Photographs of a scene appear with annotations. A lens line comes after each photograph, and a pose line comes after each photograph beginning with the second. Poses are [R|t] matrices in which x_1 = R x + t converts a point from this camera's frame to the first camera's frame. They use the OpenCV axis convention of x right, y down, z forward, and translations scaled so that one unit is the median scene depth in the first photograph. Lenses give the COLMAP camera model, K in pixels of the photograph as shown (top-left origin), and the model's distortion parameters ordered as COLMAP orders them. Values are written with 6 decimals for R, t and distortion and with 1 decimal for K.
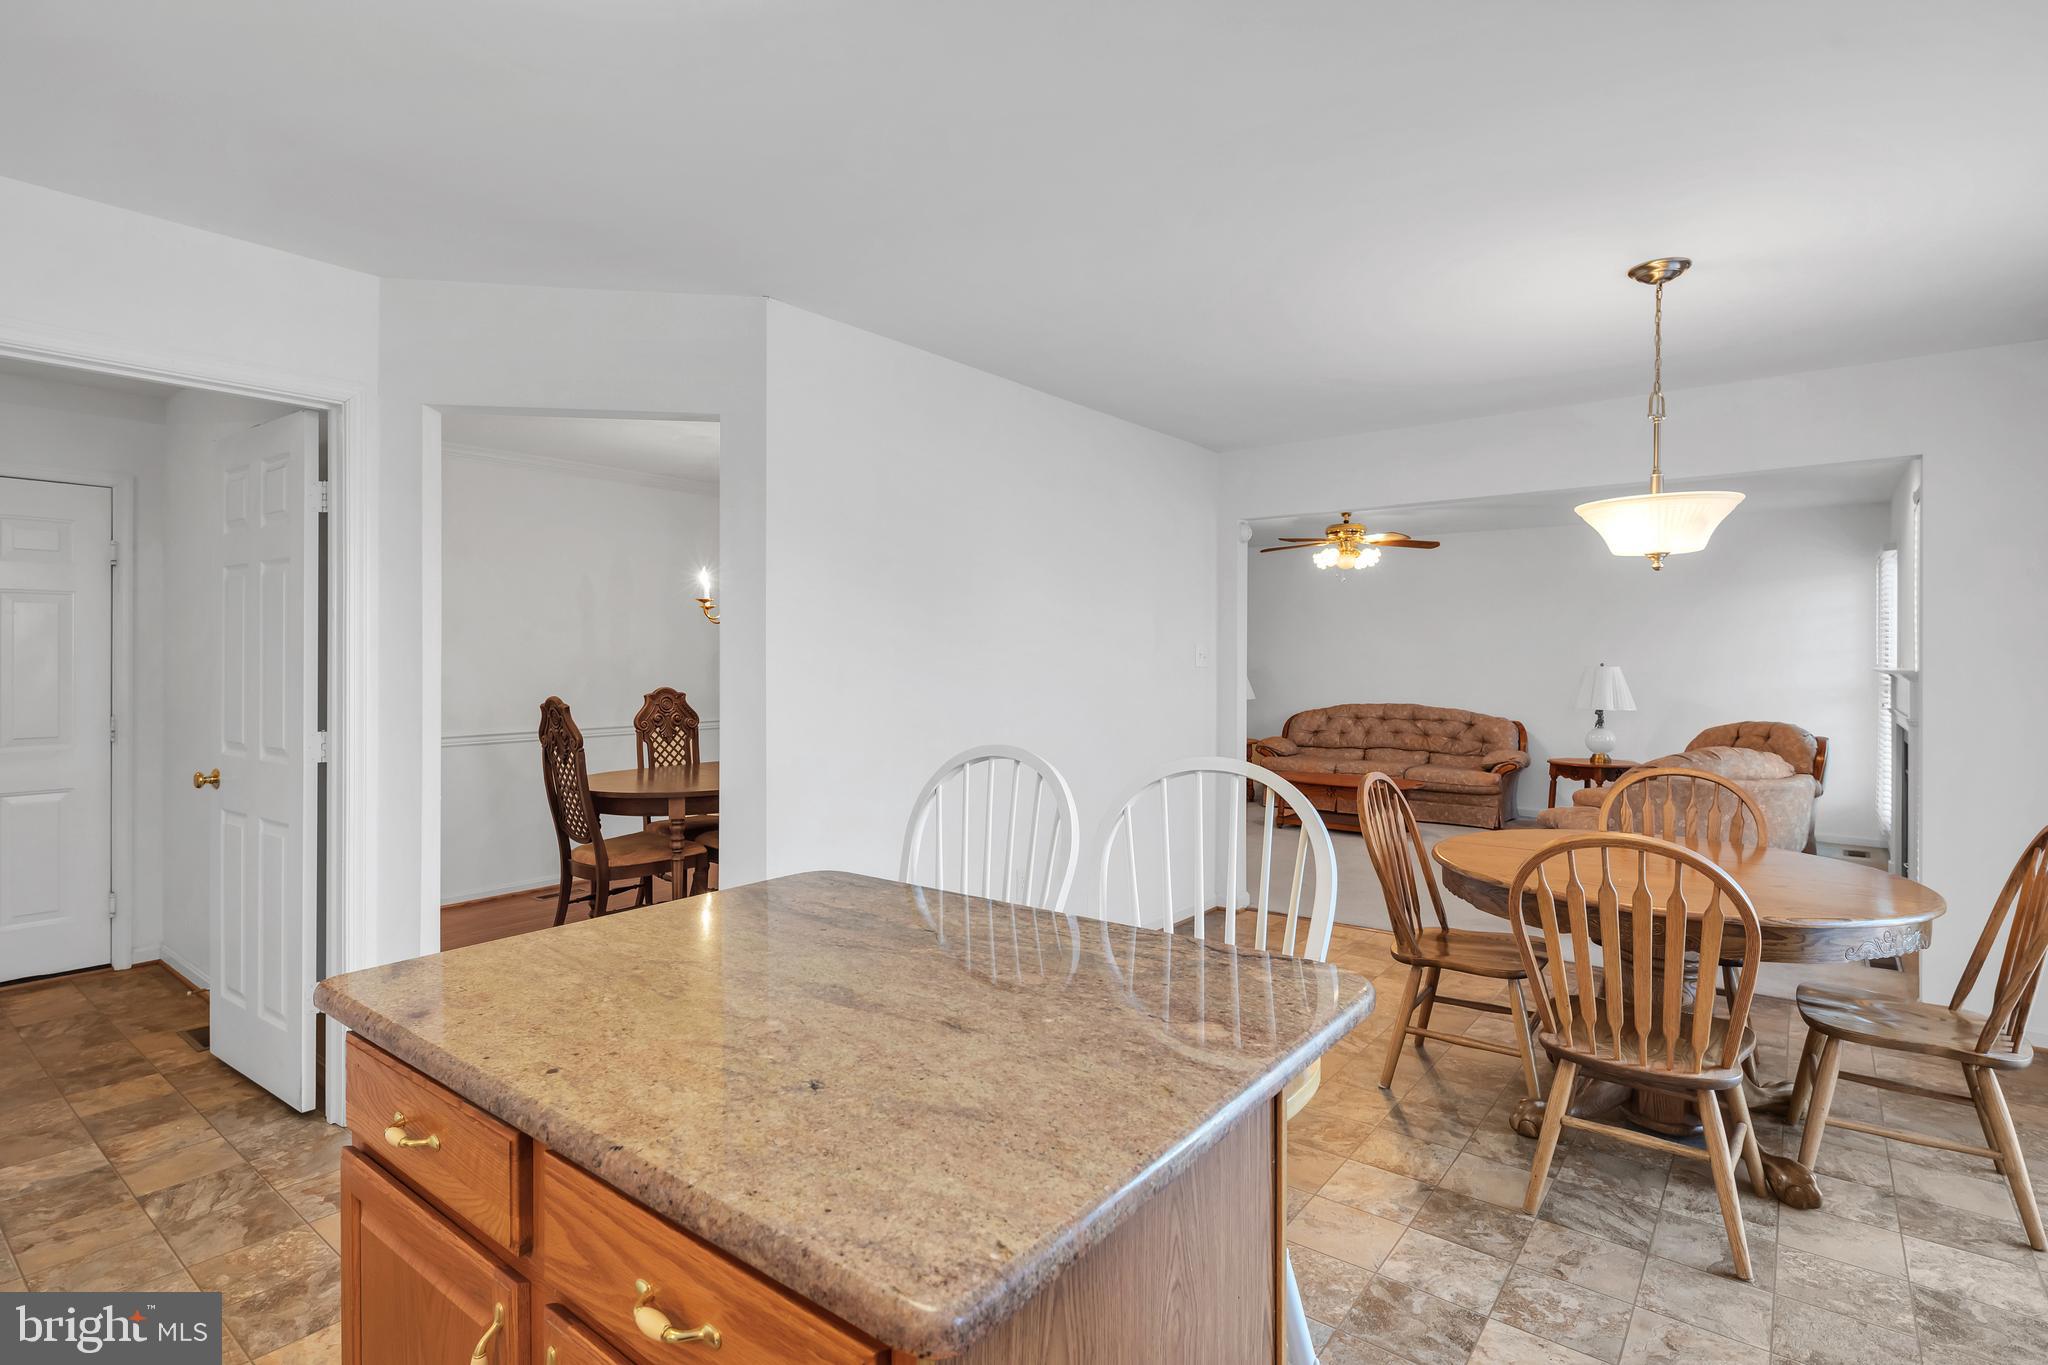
lens RADIAL K [[1012.1, 0, 1017.5], [0, 1012.1, 649.0], [0, 0, 1]] dist [0.002359, -0.003368]
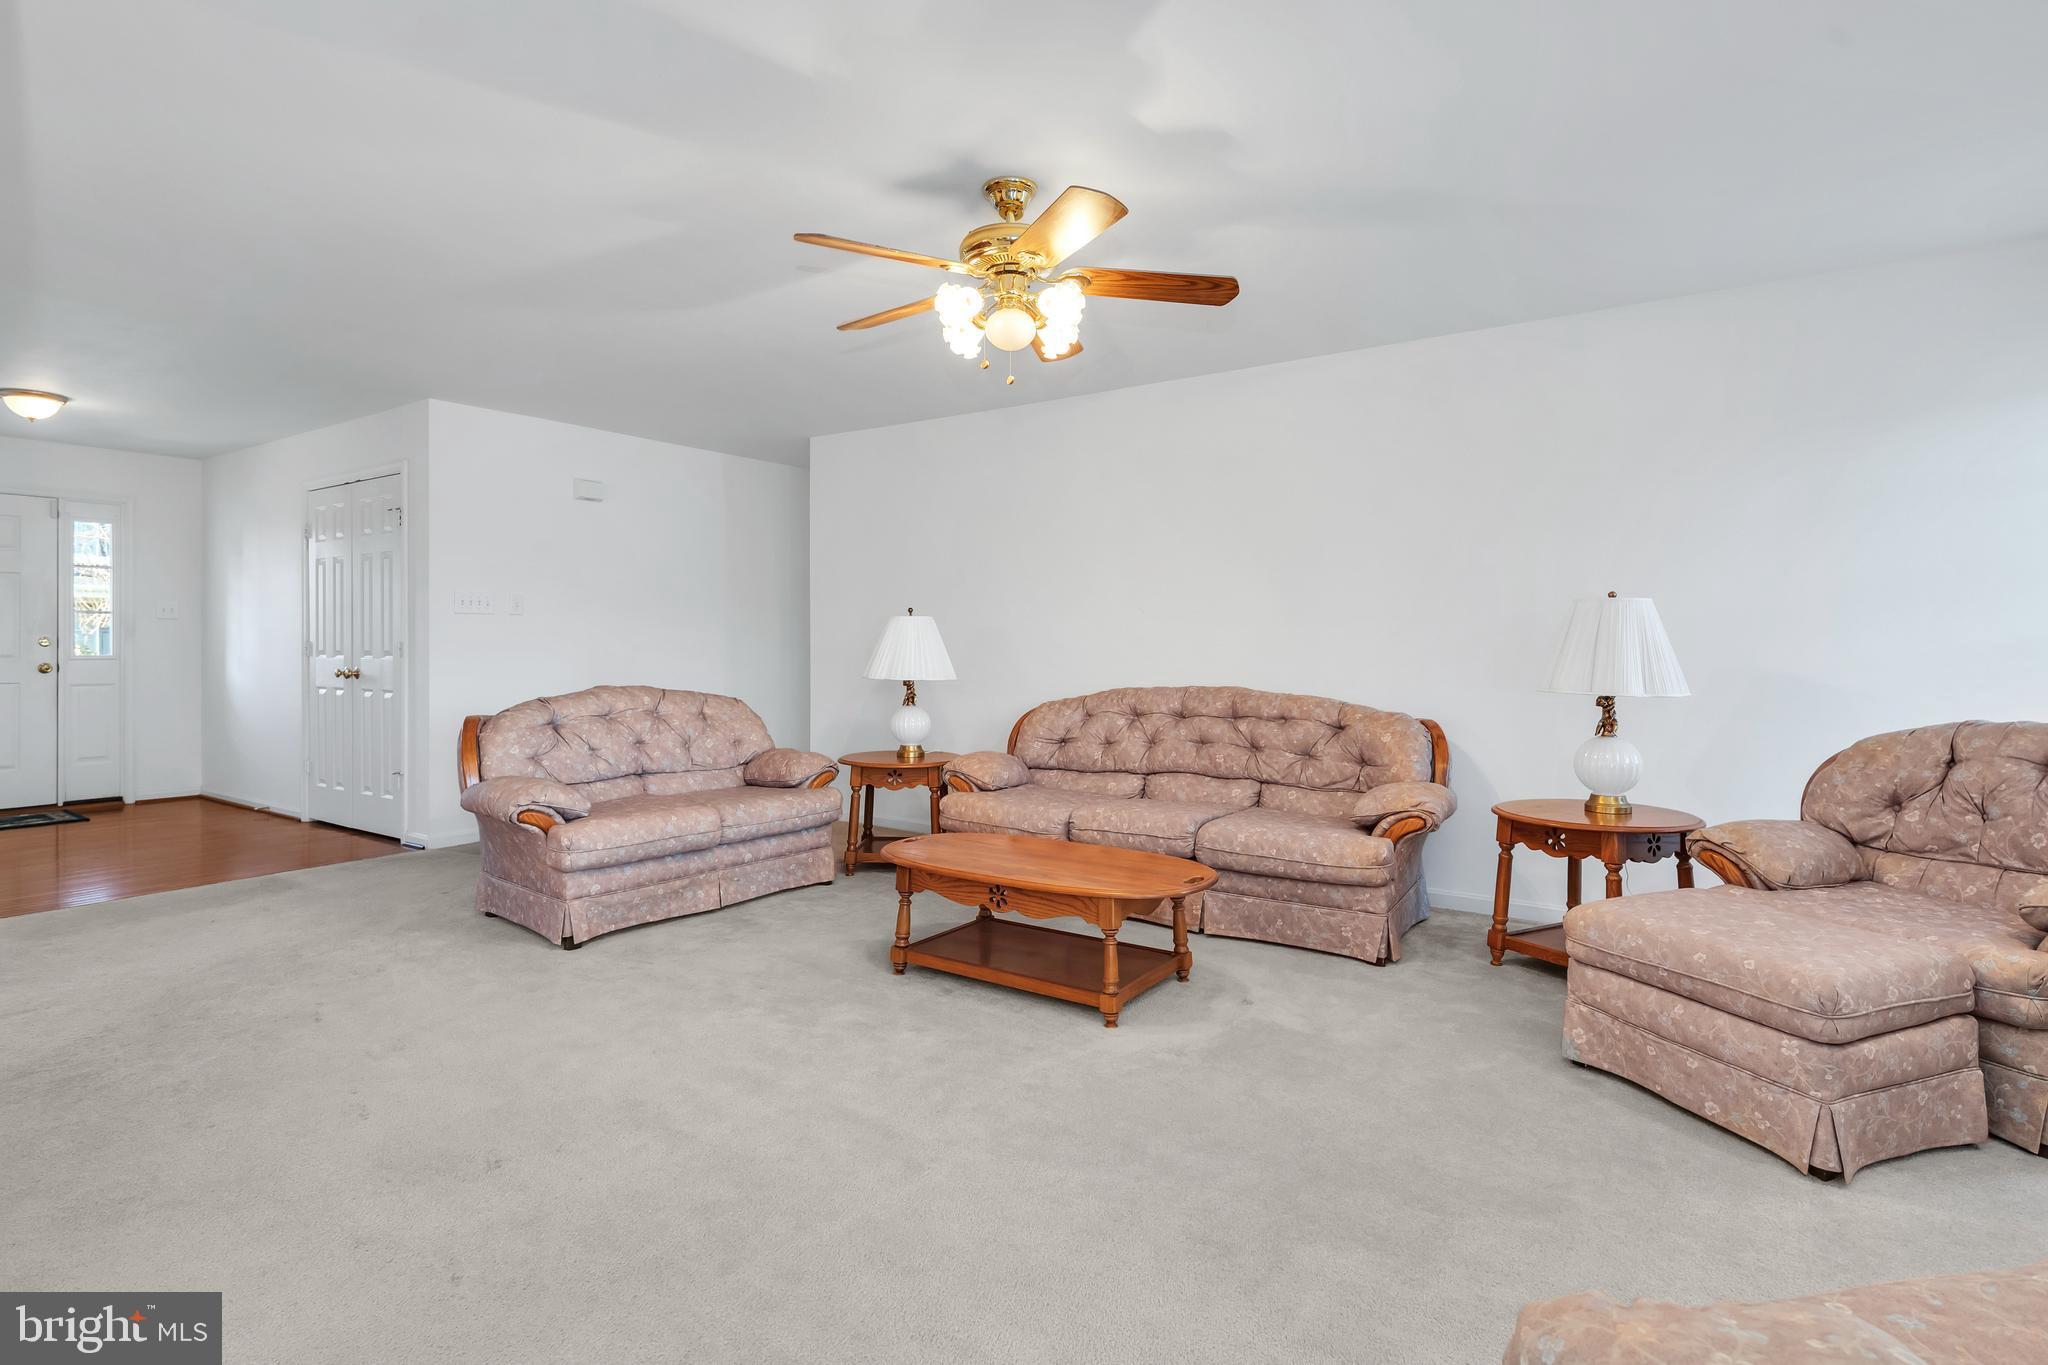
lens RADIAL K [[1012.1, 0, 1029.0], [0, 1012.1, 661.6], [0, 0, 1]] dist [0.002359, -0.003368]
pose [[0.997106, -0.005754, 0.075812, 0.263076], [0.003759, 0.999644, 0.026428, 0.029127], [-0.075937, -0.026066, 0.996772, 0.526171]]
